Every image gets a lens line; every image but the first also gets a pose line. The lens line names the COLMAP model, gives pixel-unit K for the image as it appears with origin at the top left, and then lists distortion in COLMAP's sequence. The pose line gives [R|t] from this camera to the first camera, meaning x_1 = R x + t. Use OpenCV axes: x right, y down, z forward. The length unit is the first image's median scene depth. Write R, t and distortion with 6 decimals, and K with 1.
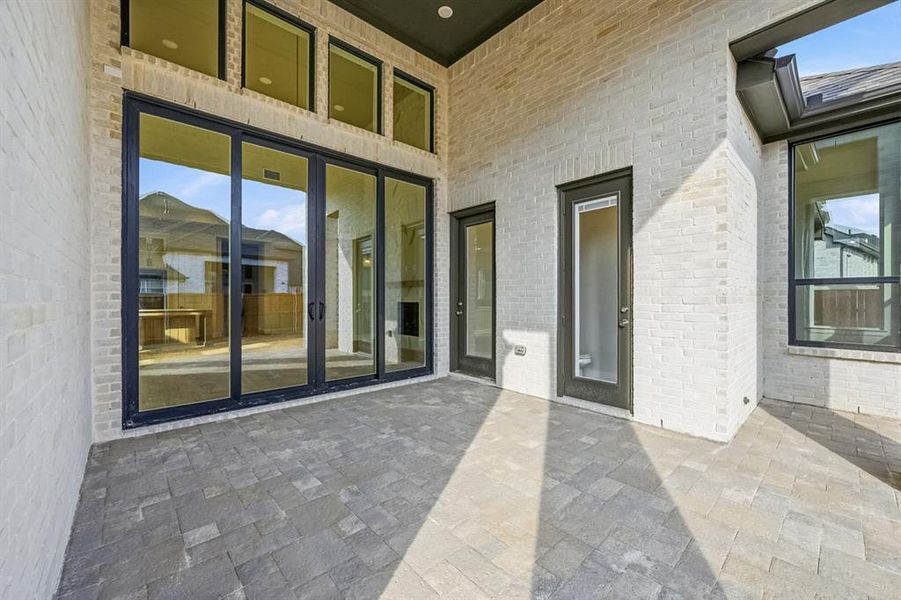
lens RADIAL K [[358.6, 0, 451.5], [0, 358.6, 299.8], [0, 0, 1]] dist [-0.001711, -0.000531]
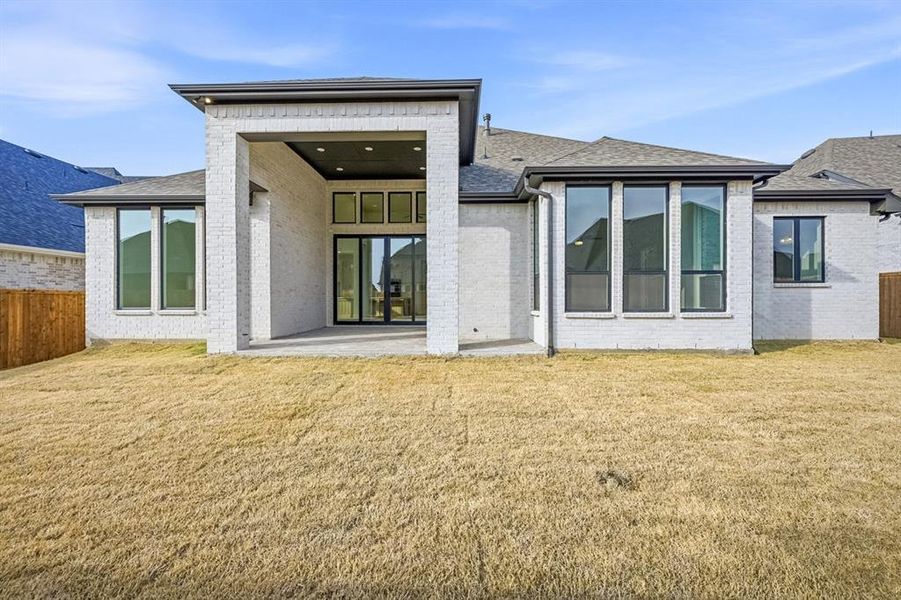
lens RADIAL K [[358.6, 0, 451.6], [0, 358.6, 302.0], [0, 0, 1]] dist [-0.001711, -0.000531]
pose [[0.723518, 0.007143, -0.690269, 1.851854], [-0.000023, 0.999947, 0.010324, 0.059039], [0.690306, -0.007454, 0.723479, -0.620748]]
